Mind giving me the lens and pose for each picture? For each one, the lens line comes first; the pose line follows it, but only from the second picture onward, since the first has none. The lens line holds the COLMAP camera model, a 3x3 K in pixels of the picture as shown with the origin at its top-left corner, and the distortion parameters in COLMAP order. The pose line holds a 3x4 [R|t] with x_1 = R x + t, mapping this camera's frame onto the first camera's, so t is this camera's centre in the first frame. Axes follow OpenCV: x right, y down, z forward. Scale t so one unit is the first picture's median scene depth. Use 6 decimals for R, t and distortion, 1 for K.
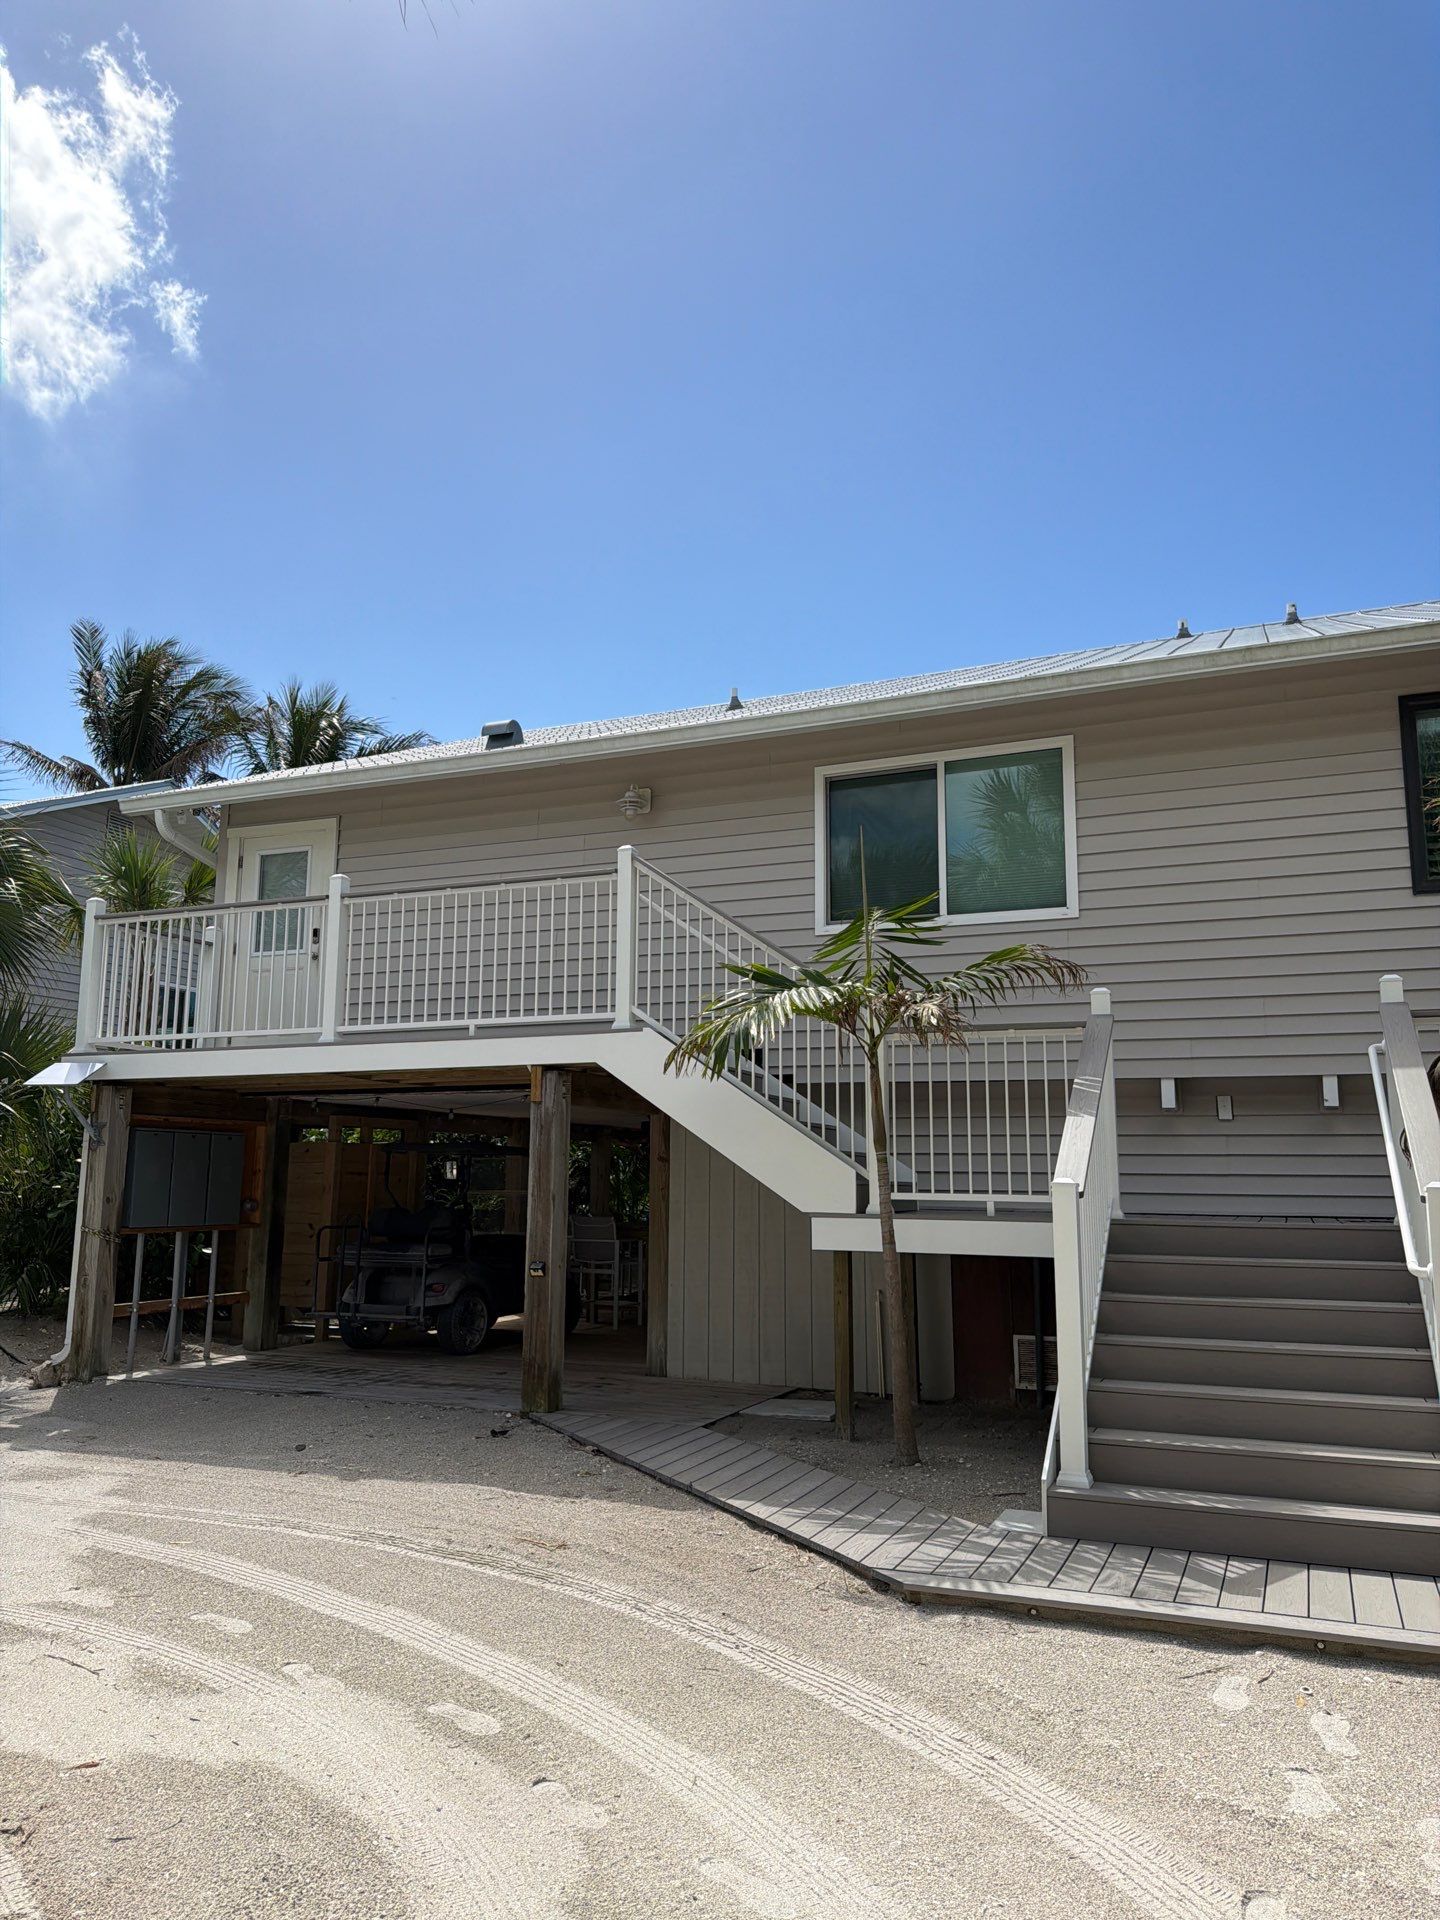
lens RADIAL K [[1348.8, 0, 711.8], [0, 1348.8, 951.3], [0, 0, 1]] dist [0.052801, -0.057817]
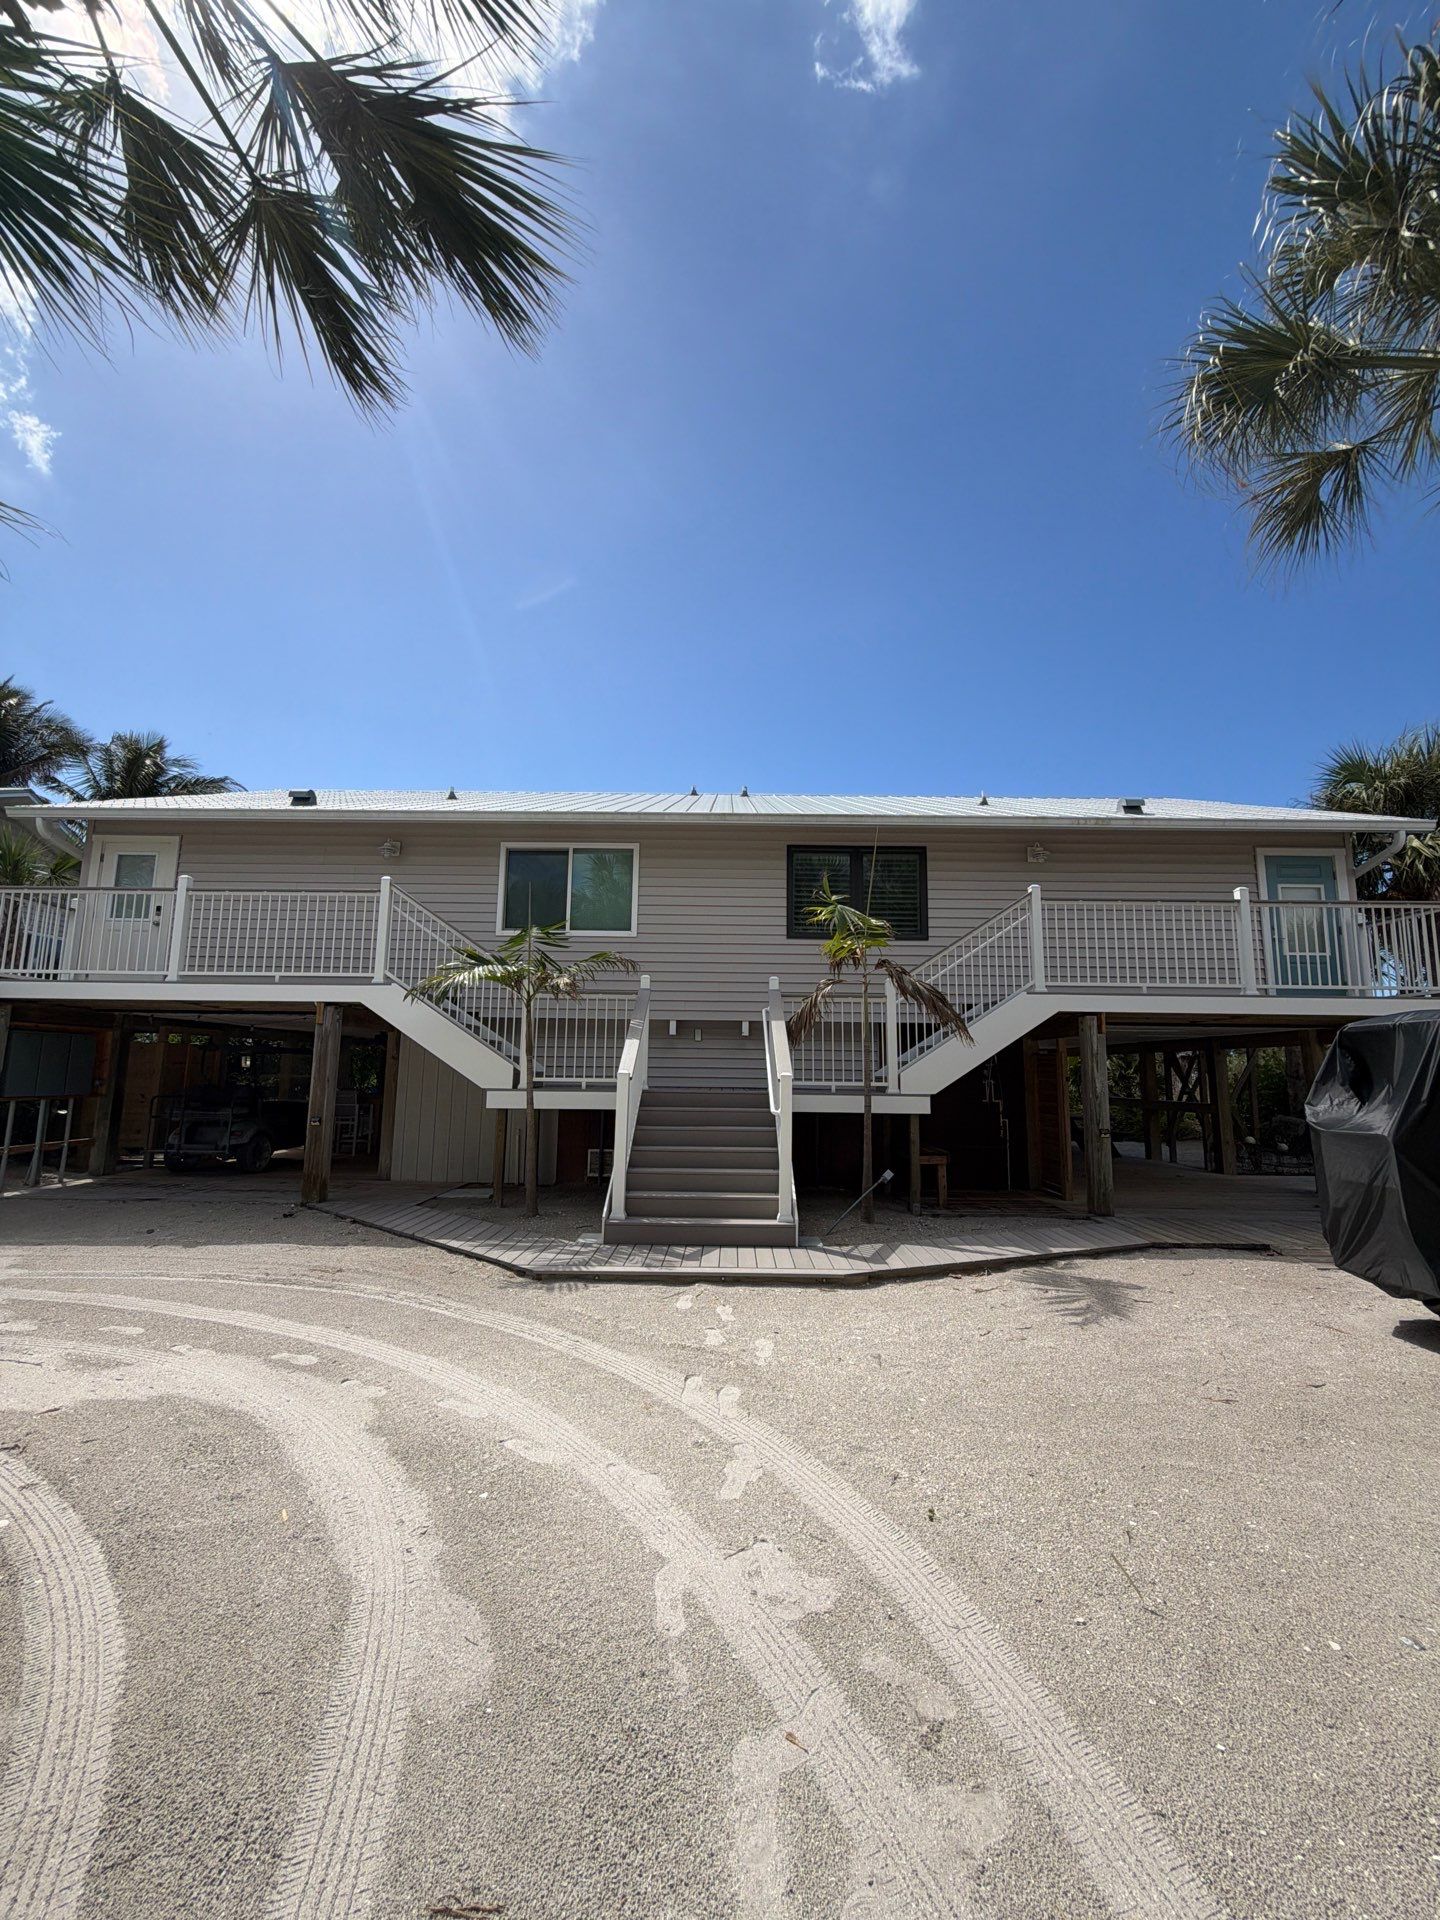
lens RADIAL K [[759.8, 0, 719.6], [0, 759.8, 967.0], [0, 0, 1]] dist [-0.002334, 0.000784]
pose [[0.924469, 0.057079, 0.376960, -0.034848], [-0.070253, 0.997302, 0.021281, -0.016633], [-0.374728, -0.046156, 0.925985, -0.077757]]
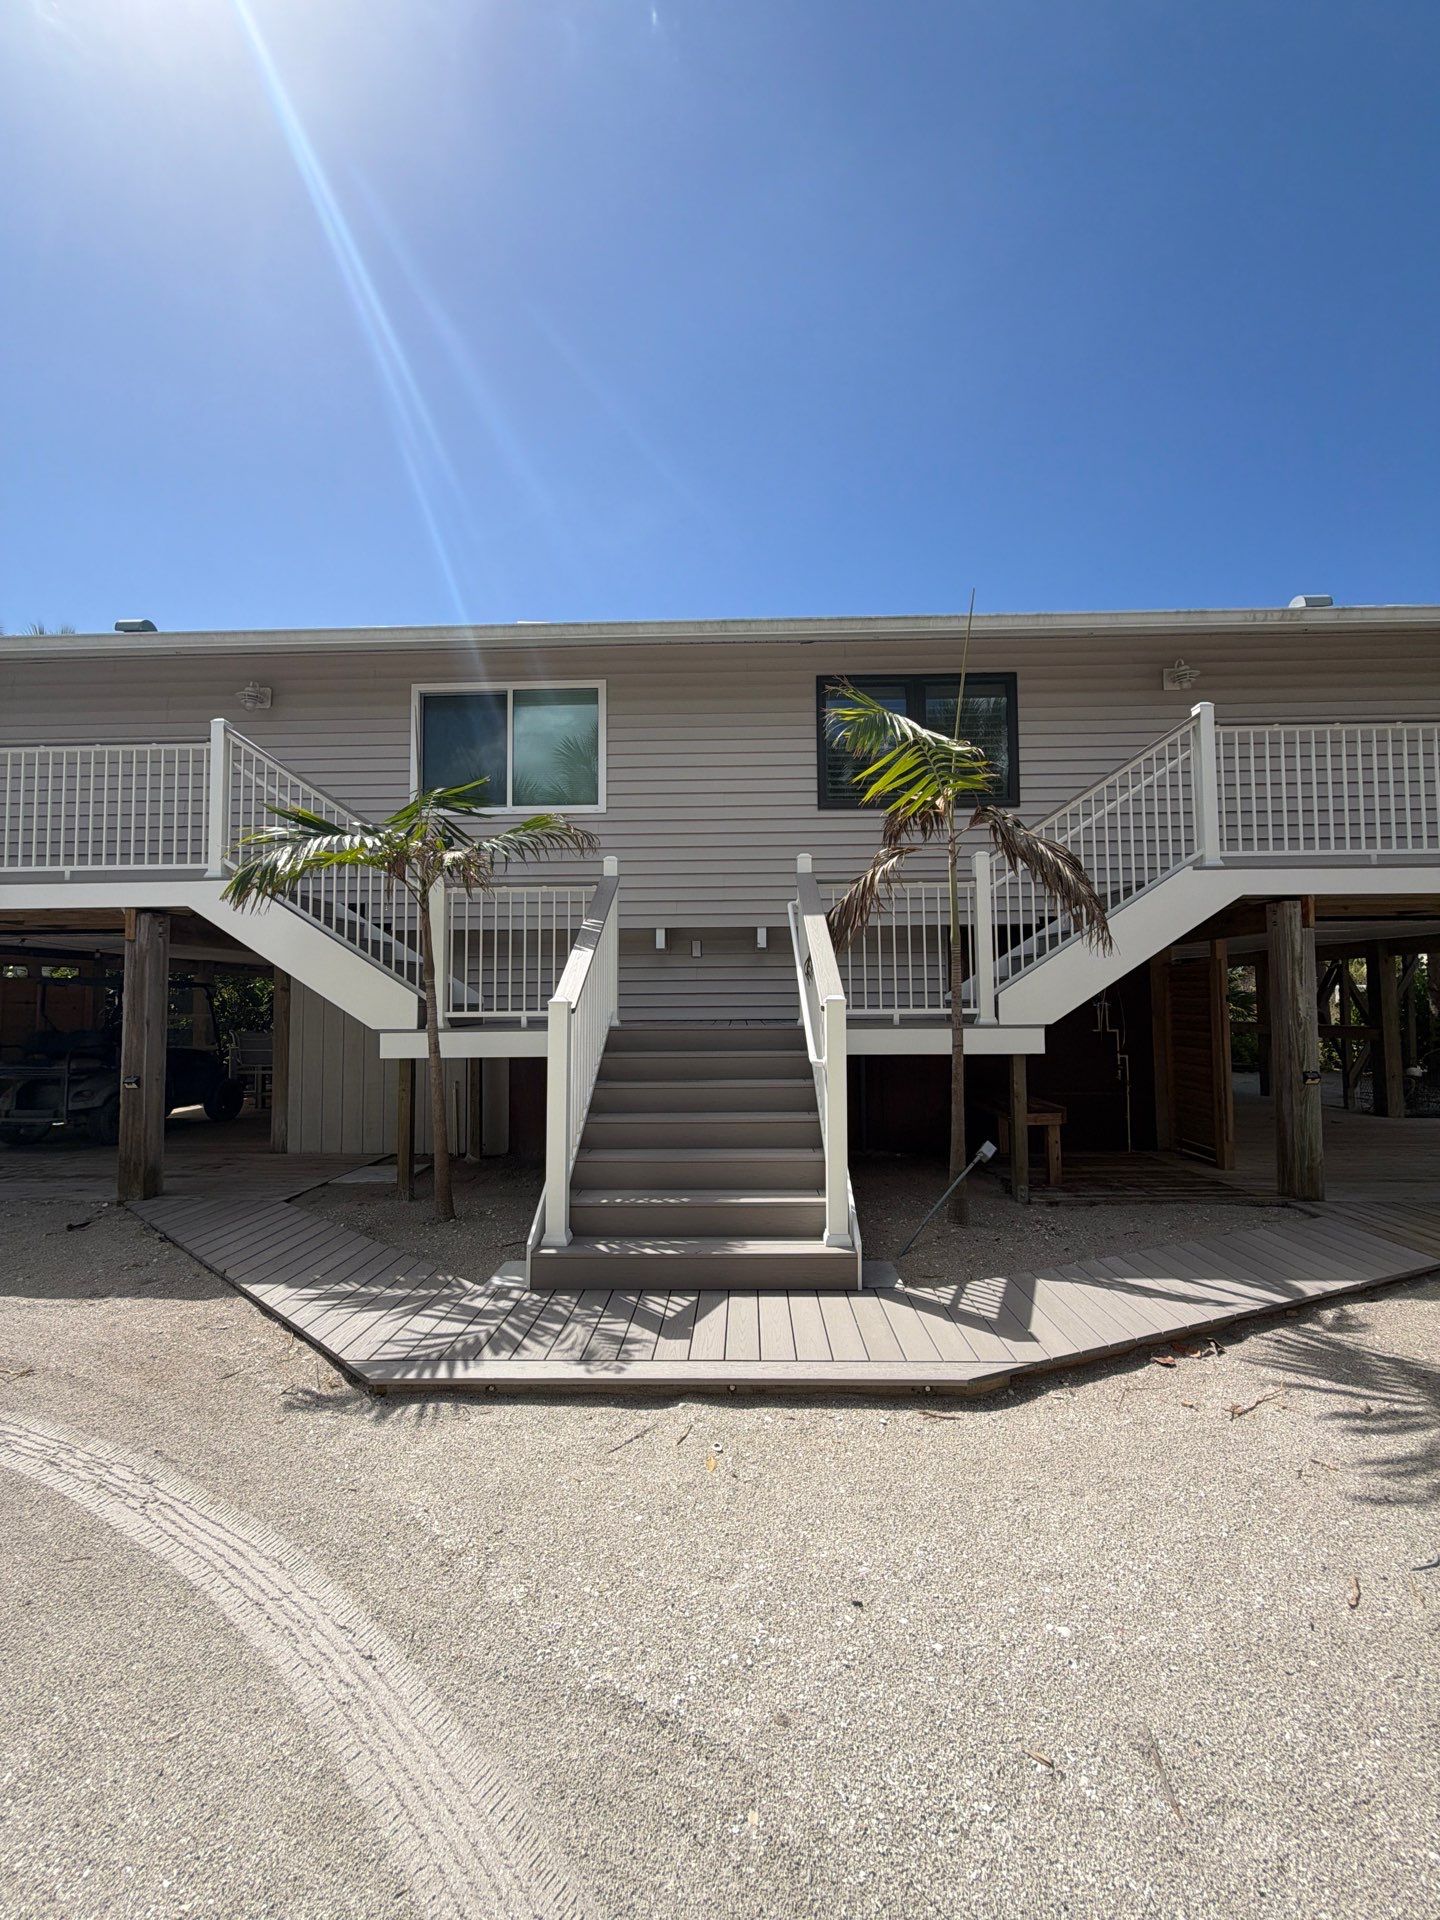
lens RADIAL K [[759.8, 0, 721.1], [0, 759.8, 960.6], [0, 0, 1]] dist [-0.002334, 0.000784]
pose [[0.930687, 0.004738, 0.365787, 0.118084], [-0.046387, 0.993373, 0.105158, 0.046495], [-0.362864, -0.114836, 0.924739, 0.264703]]
